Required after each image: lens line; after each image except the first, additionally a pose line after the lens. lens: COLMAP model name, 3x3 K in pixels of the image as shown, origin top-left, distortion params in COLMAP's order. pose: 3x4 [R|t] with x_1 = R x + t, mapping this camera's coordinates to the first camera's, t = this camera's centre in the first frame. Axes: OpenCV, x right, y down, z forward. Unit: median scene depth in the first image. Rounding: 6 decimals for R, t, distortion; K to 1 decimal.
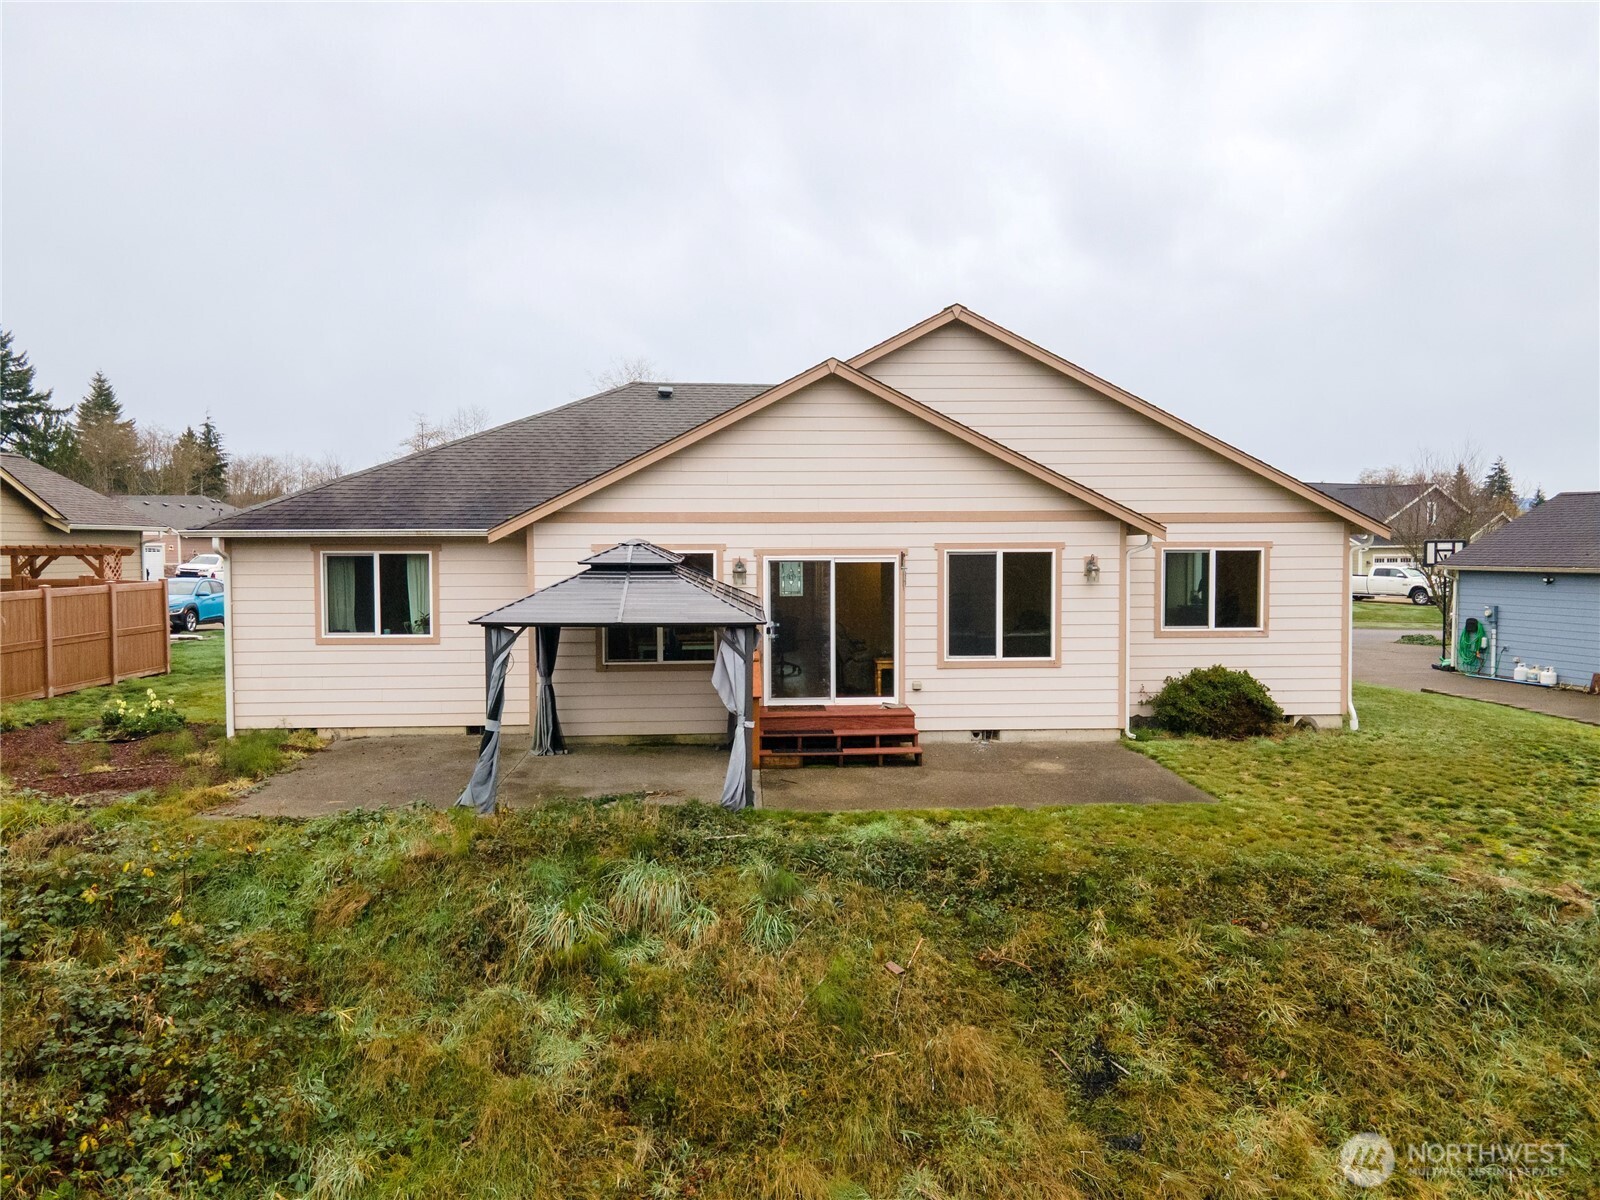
lens RADIAL K [[1170.2, 0, 800.0], [0, 1170.2, 600.0], [0, 0, 1]] dist [-0.000399, 0.055974]
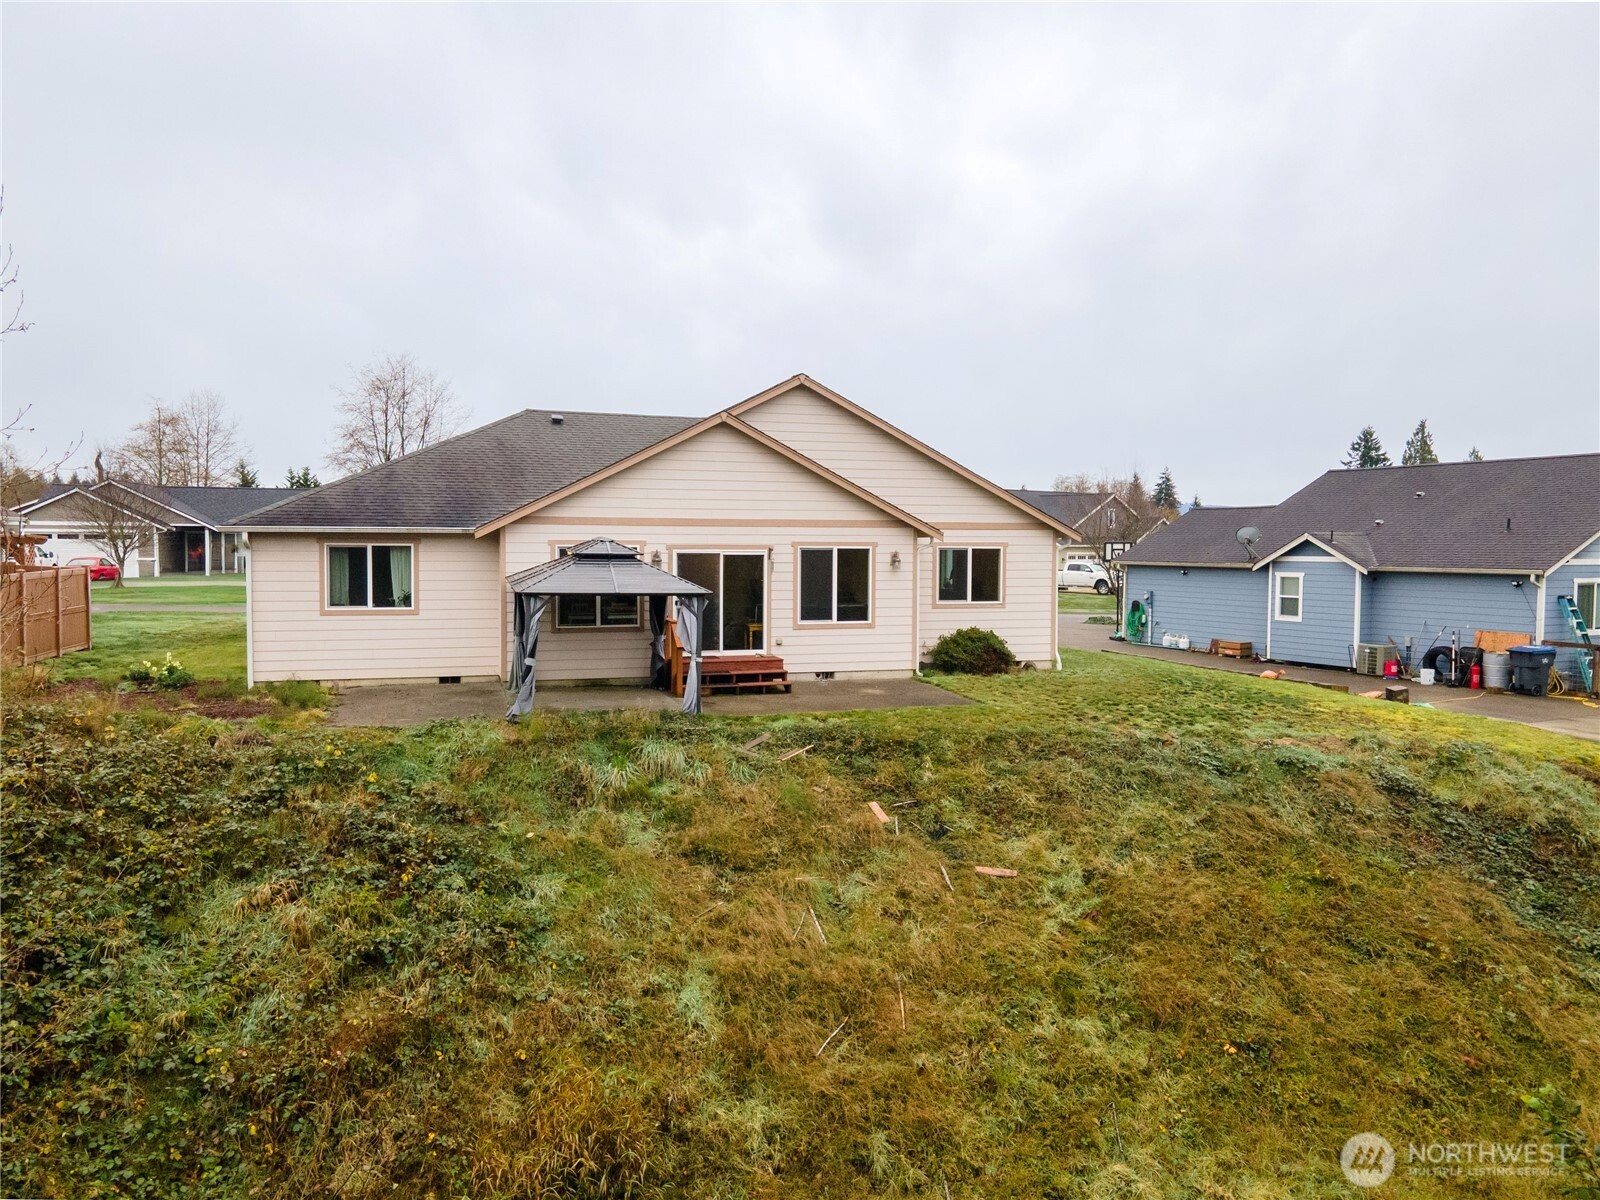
lens RADIAL K [[1183.5, 0, 802.8], [0, 1183.5, 606.8], [0, 0, 1]] dist [0.015858, 0.005833]
pose [[0.972179, -0.003241, 0.234215, -0.209635], [0.000995, 0.999952, 0.009708, 0.017007], [-0.234235, -0.009205, 0.972136, -0.411562]]
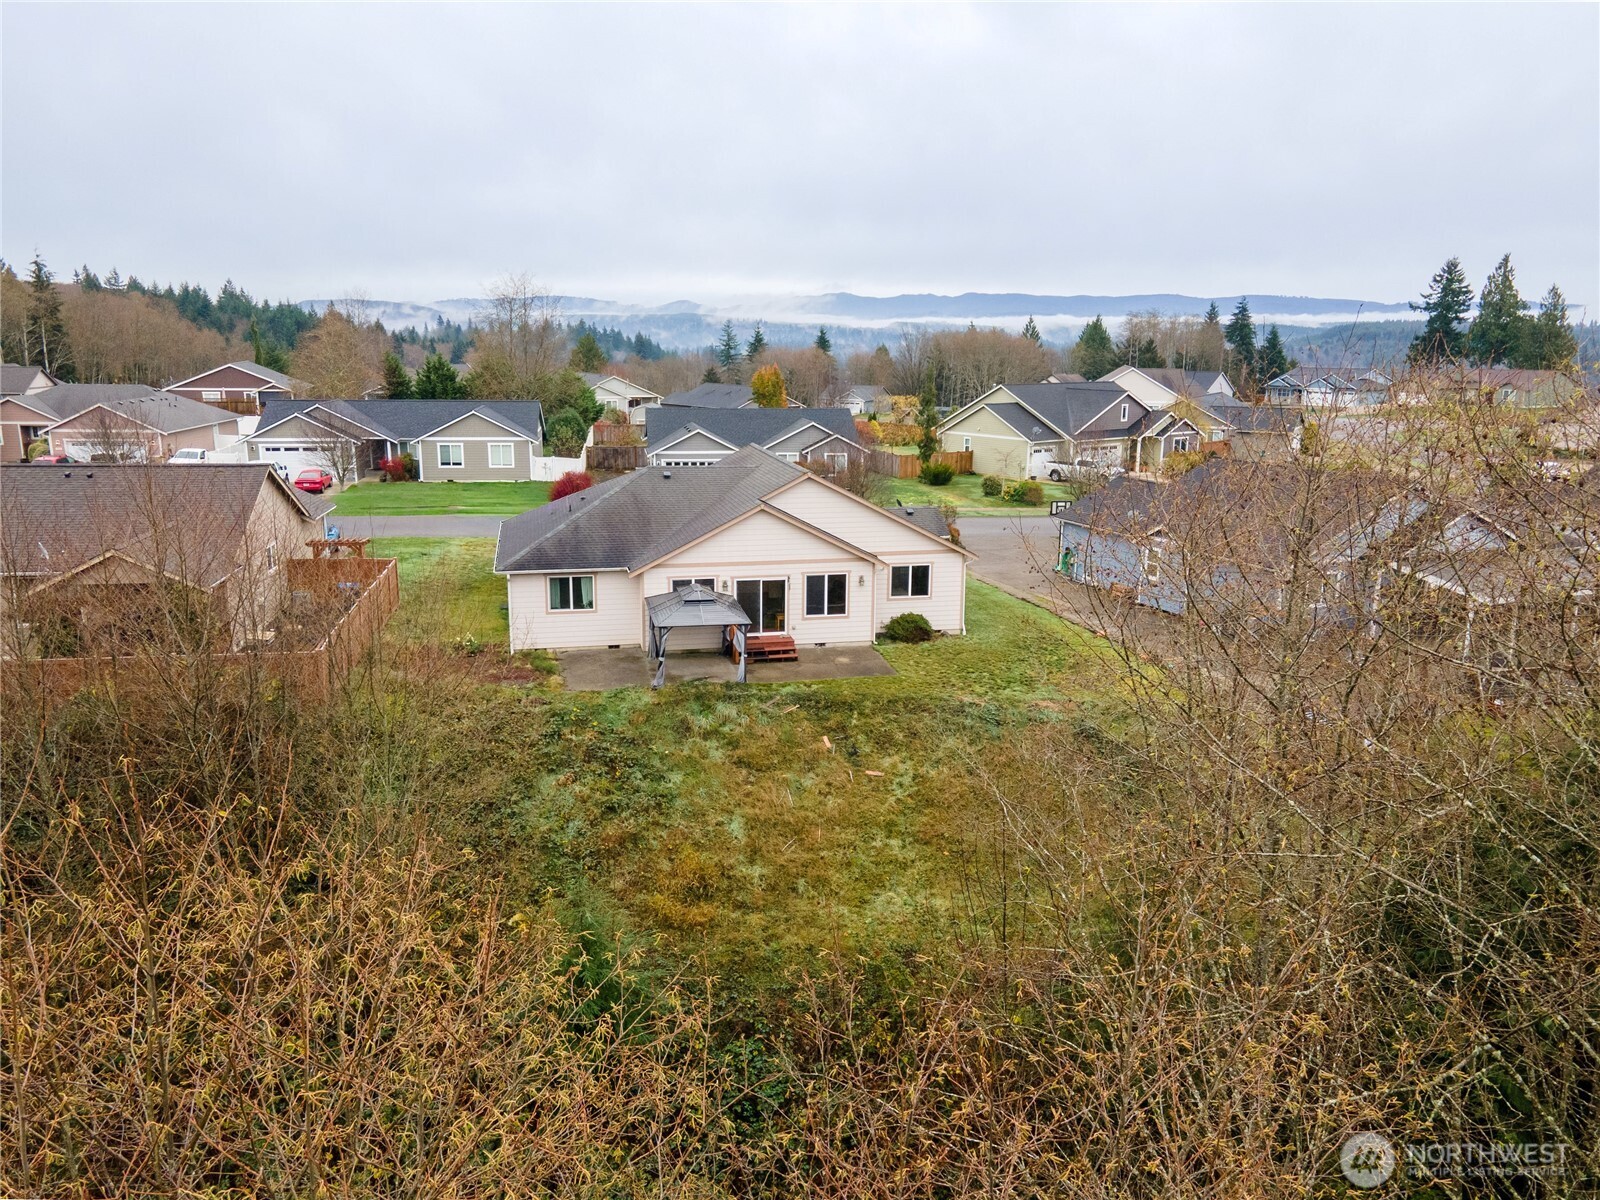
lens RADIAL K [[1186.8, 0, 803.8], [0, 1186.8, 600.3], [0, 0, 1]] dist [0.014039, 0.054631]
pose [[0.986468, -0.022503, 0.162400, -0.297271], [-0.005777, 0.985149, 0.171602, -0.427595], [-0.163850, -0.170218, 0.971689, -1.507611]]
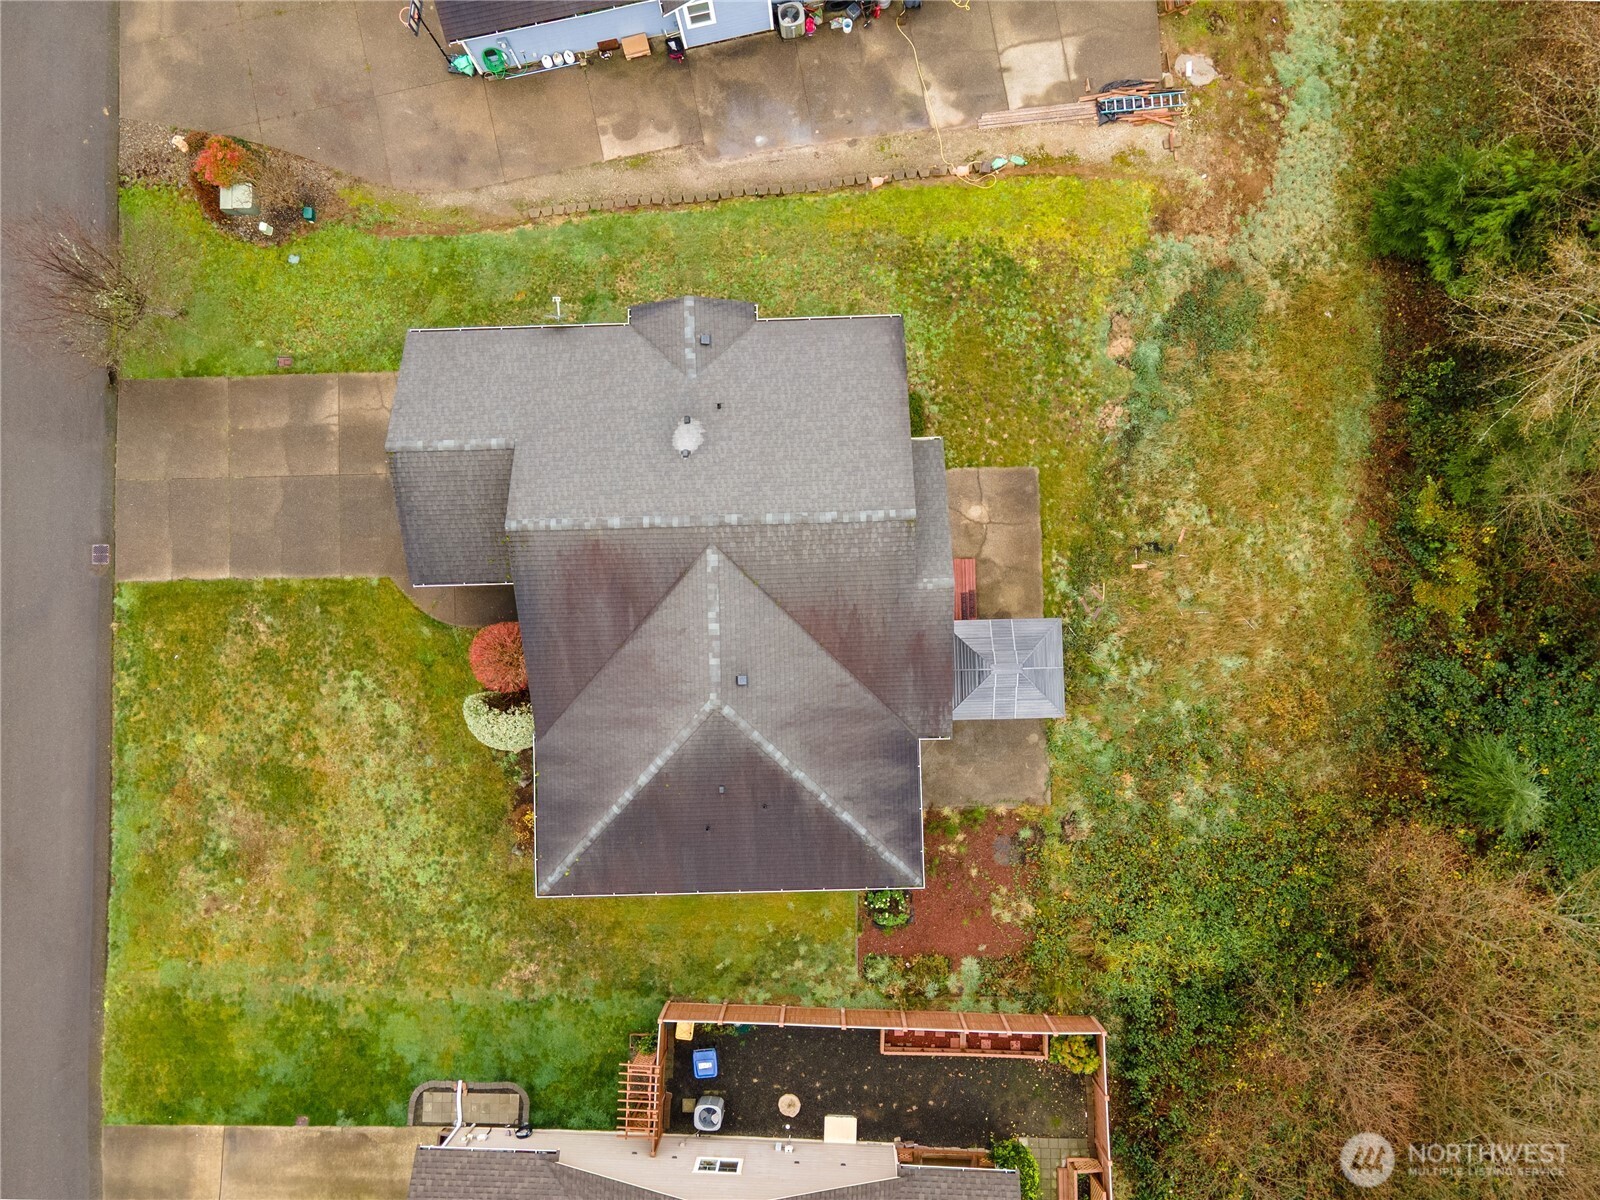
lens RADIAL K [[1208.6, 0, 800.0], [0, 1208.6, 600.0], [0, 0, 1]] dist [0.044309, 0.010175]
pose [[0.027174, -0.998580, 0.045818, -0.108837], [0.076522, 0.047778, 0.995922, -2.324136], [-0.996698, -0.023557, 0.077712, 1.065976]]
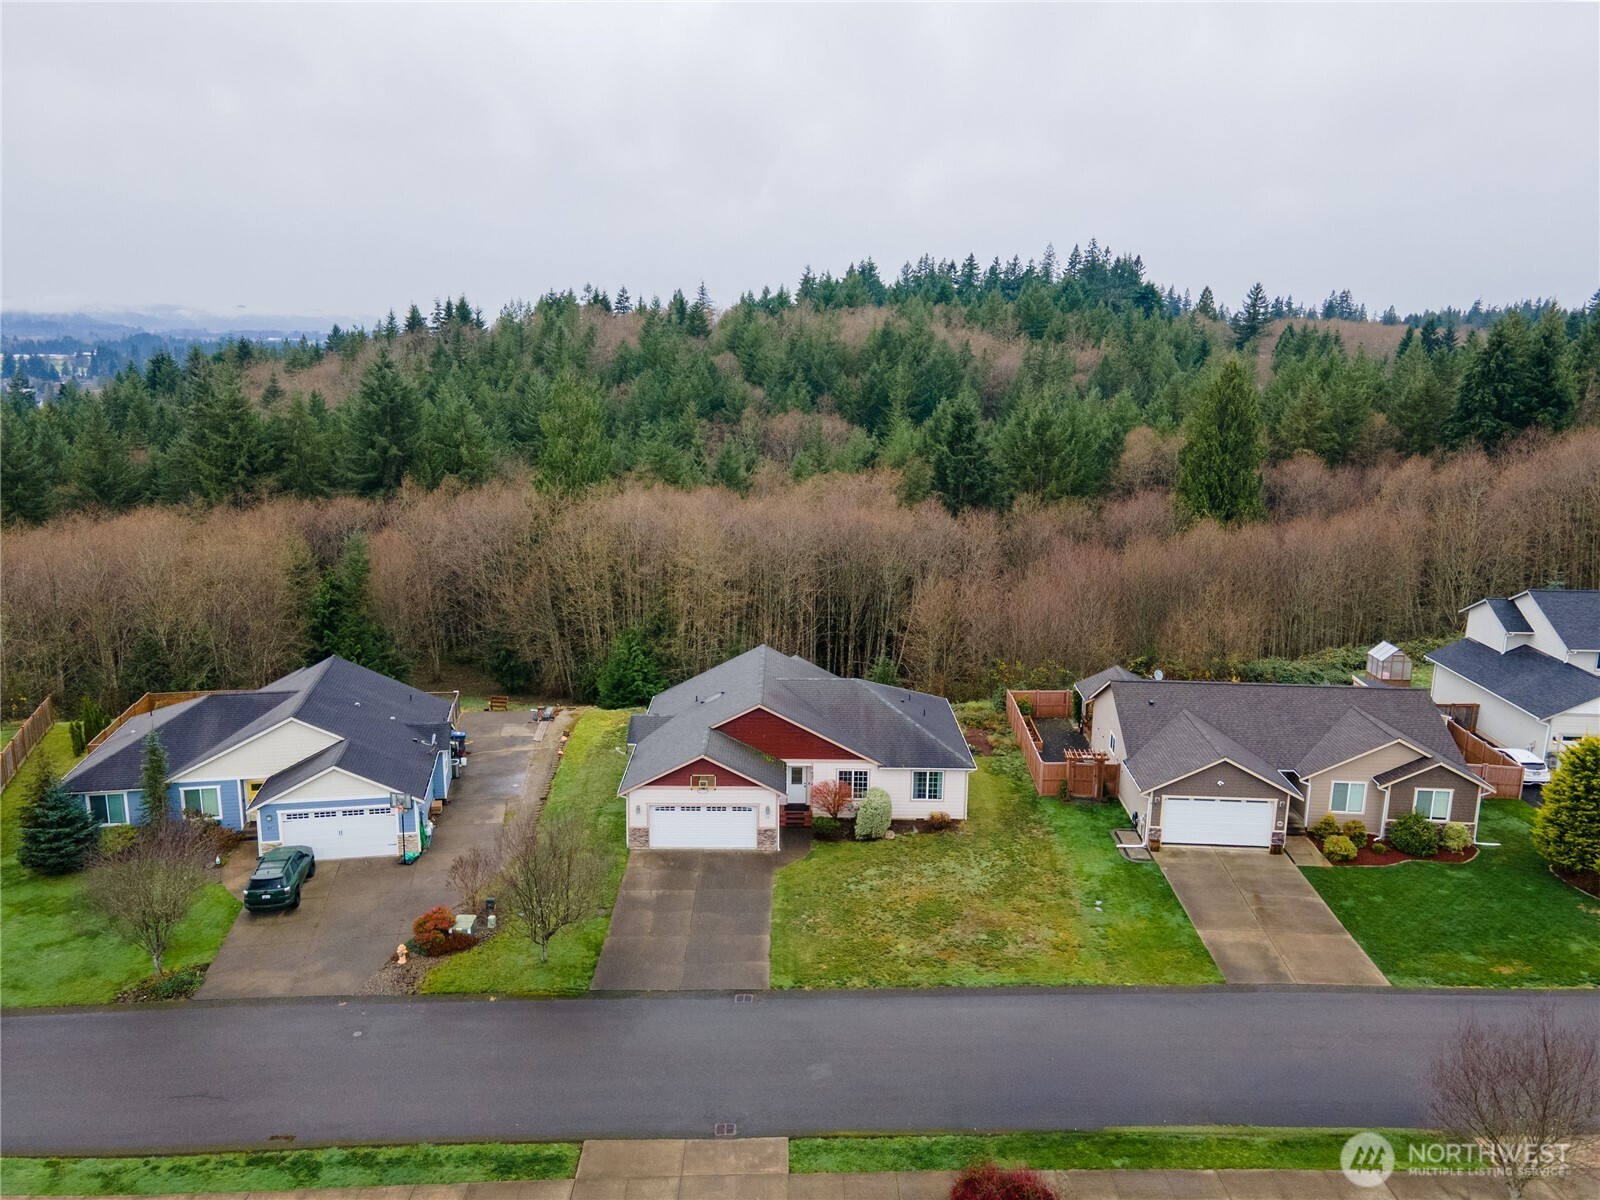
lens RADIAL K [[1208.6, 0, 800.0], [0, 1208.6, 600.0], [0, 0, 1]] dist [0.044309, 0.010175]
pose [[-0.999068, -0.019412, 0.038552, -0.158742], [-0.008727, 0.965566, 0.260012, -1.551104], [-0.042272, 0.259433, -0.964835, 5.173077]]
